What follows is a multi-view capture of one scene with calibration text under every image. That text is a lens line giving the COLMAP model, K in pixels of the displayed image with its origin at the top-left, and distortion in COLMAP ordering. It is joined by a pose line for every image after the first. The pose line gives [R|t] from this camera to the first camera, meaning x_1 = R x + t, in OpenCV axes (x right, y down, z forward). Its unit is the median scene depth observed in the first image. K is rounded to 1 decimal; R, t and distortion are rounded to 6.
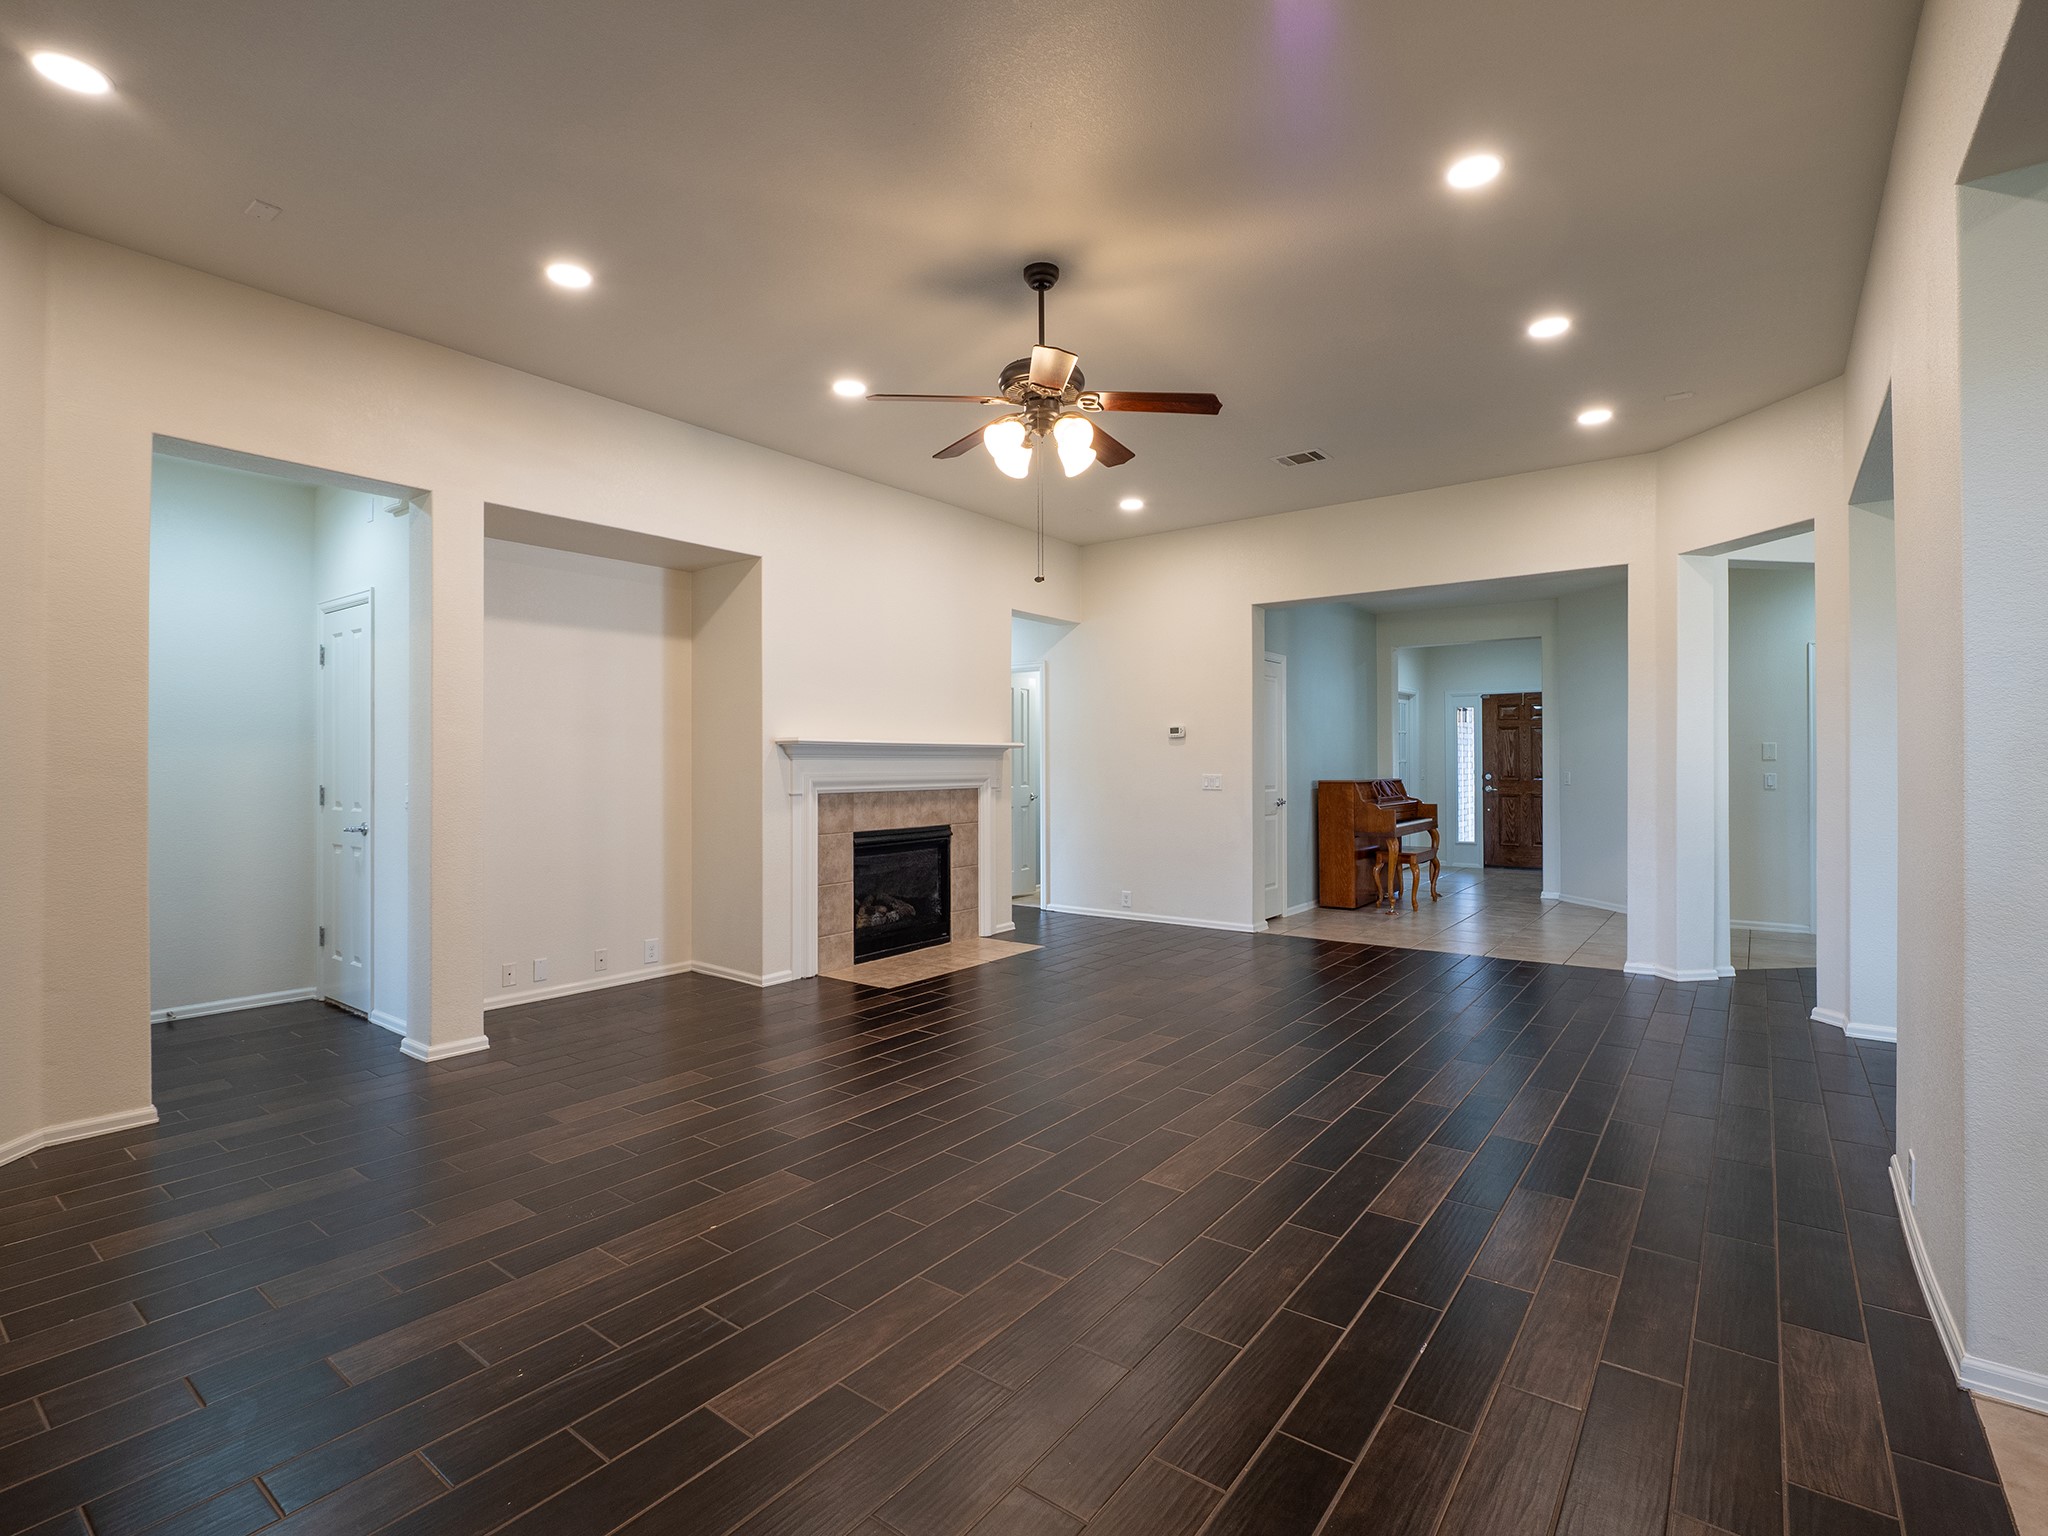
lens RADIAL K [[972.5, 0, 1012.9], [0, 972.5, 759.4], [0, 0, 1]] dist [-0.010413, -0.002124]
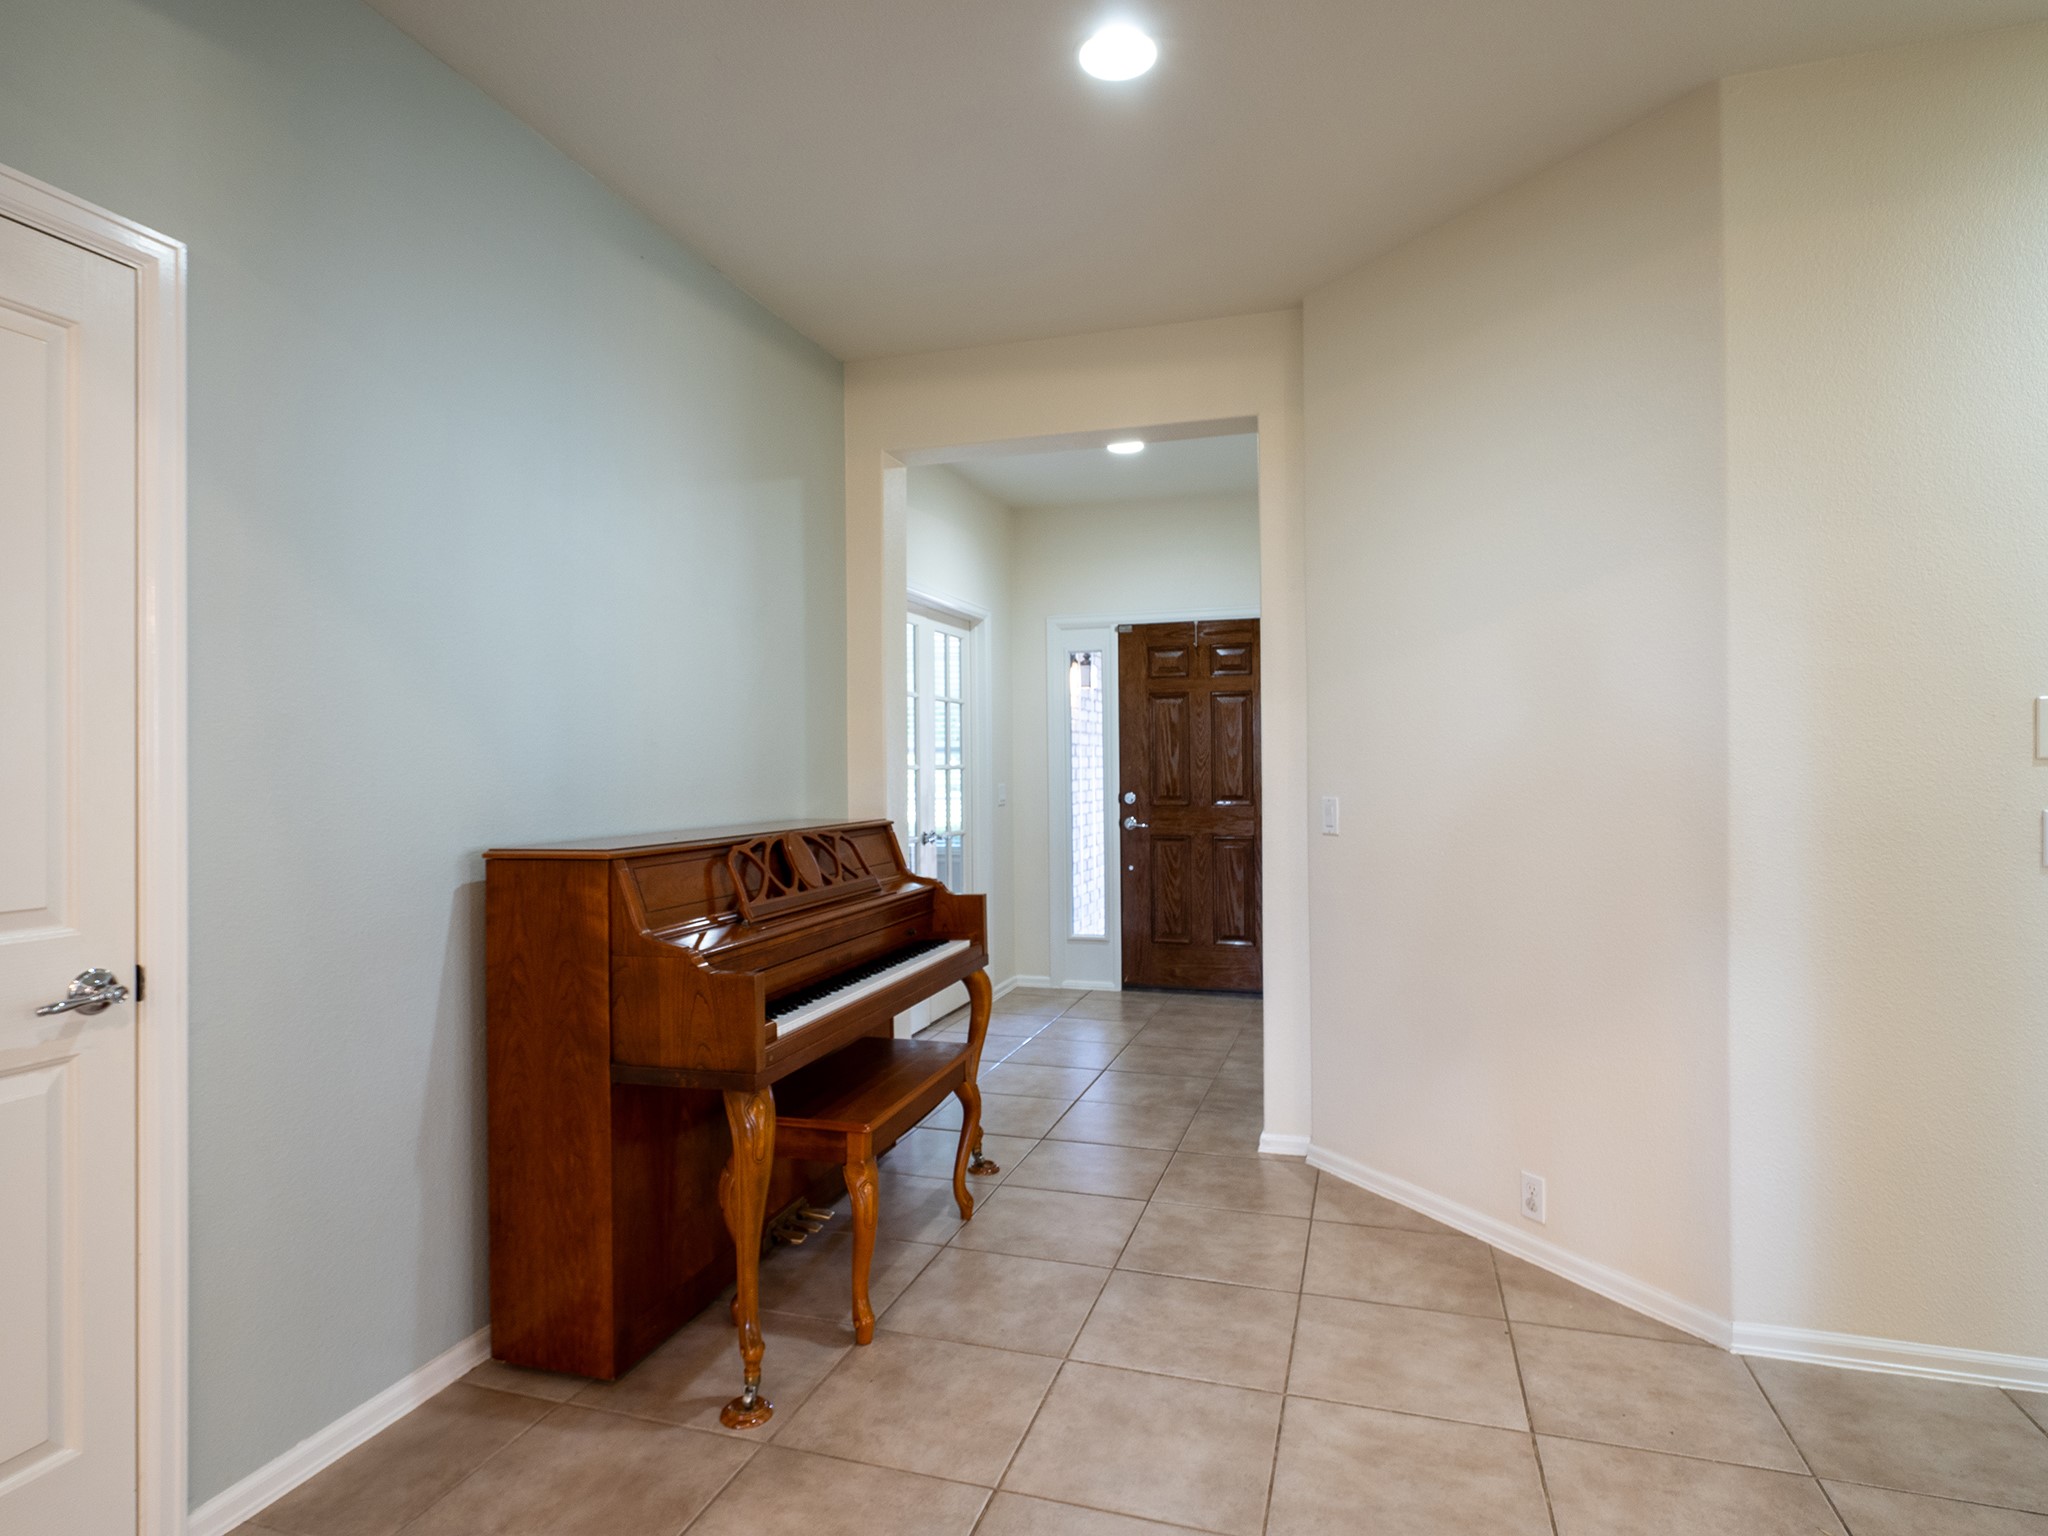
lens RADIAL K [[1170.1, 0, 1024.0], [0, 1170.1, 768.0], [0, 0, 1]] dist [-0.000264, -0.000060]
pose [[0.935605, -0.004012, 0.353025, 0.242636], [0.002564, 0.999986, 0.004568, 0.000573], [-0.353038, -0.003369, 0.935603, 0.489261]]
